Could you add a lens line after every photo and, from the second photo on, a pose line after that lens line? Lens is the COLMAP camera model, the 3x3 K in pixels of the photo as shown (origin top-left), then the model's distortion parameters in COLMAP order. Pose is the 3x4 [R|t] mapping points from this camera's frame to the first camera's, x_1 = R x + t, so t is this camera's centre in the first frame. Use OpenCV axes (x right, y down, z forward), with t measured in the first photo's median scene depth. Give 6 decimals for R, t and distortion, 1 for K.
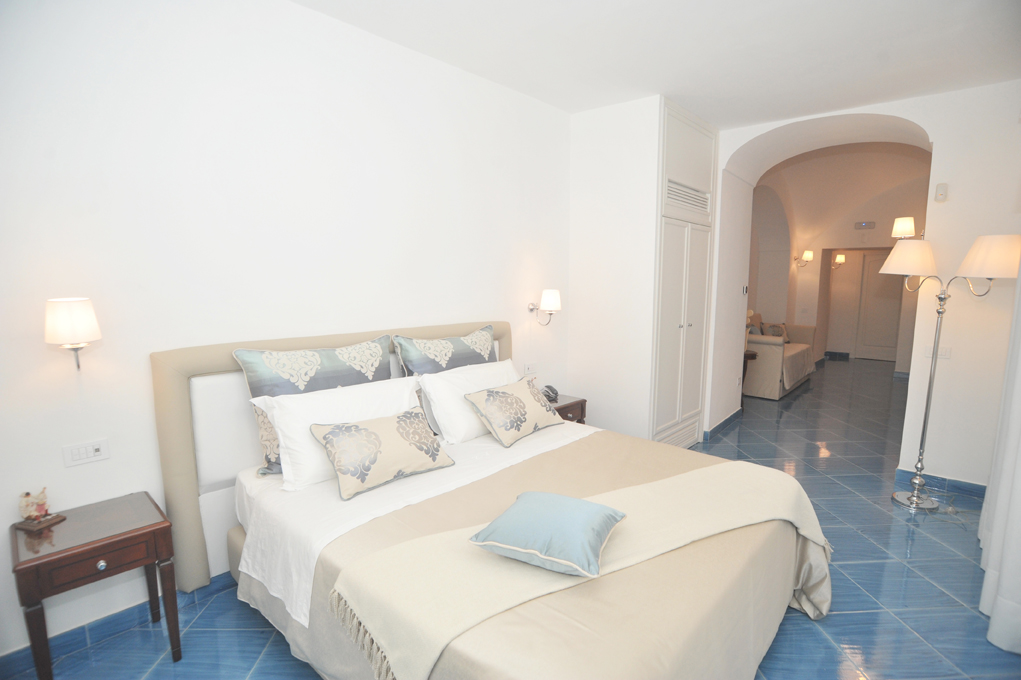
lens RADIAL K [[496.4, 0, 518.7], [0, 496.4, 347.3], [0, 0, 1]] dist [-0.062402, 0.021244]
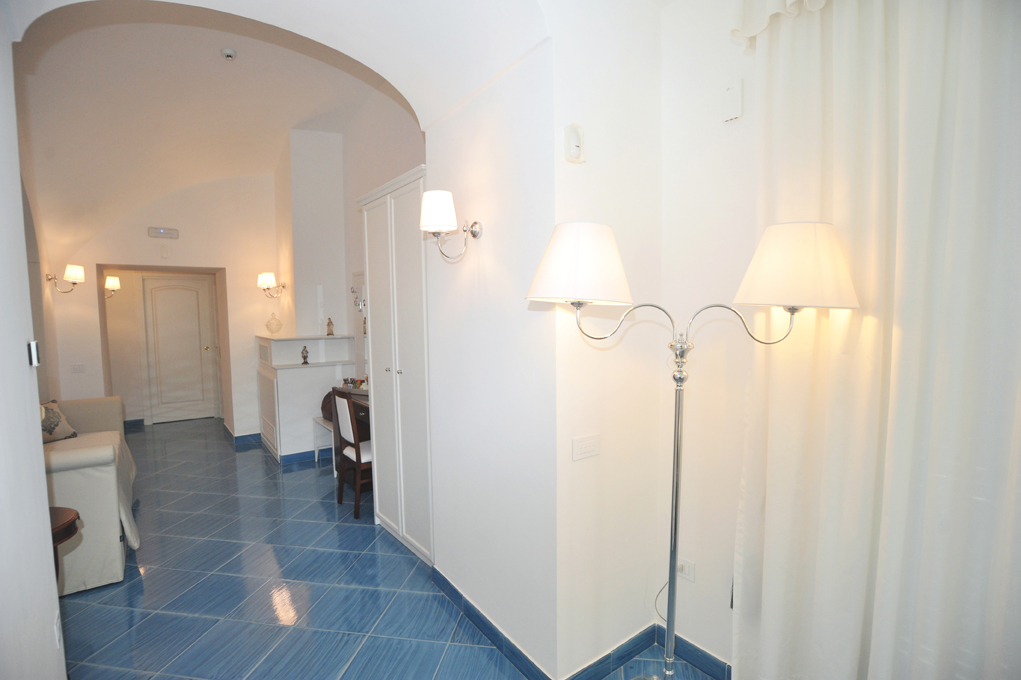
lens RADIAL K [[496.4, 0, 518.7], [0, 496.4, 347.3], [0, 0, 1]] dist [-0.062402, 0.021244]
pose [[0.182671, -0.078857, 0.980007, 0.135054], [0.142340, 0.988398, 0.053000, -0.058397], [-0.972816, 0.129812, 0.191776, 0.396001]]
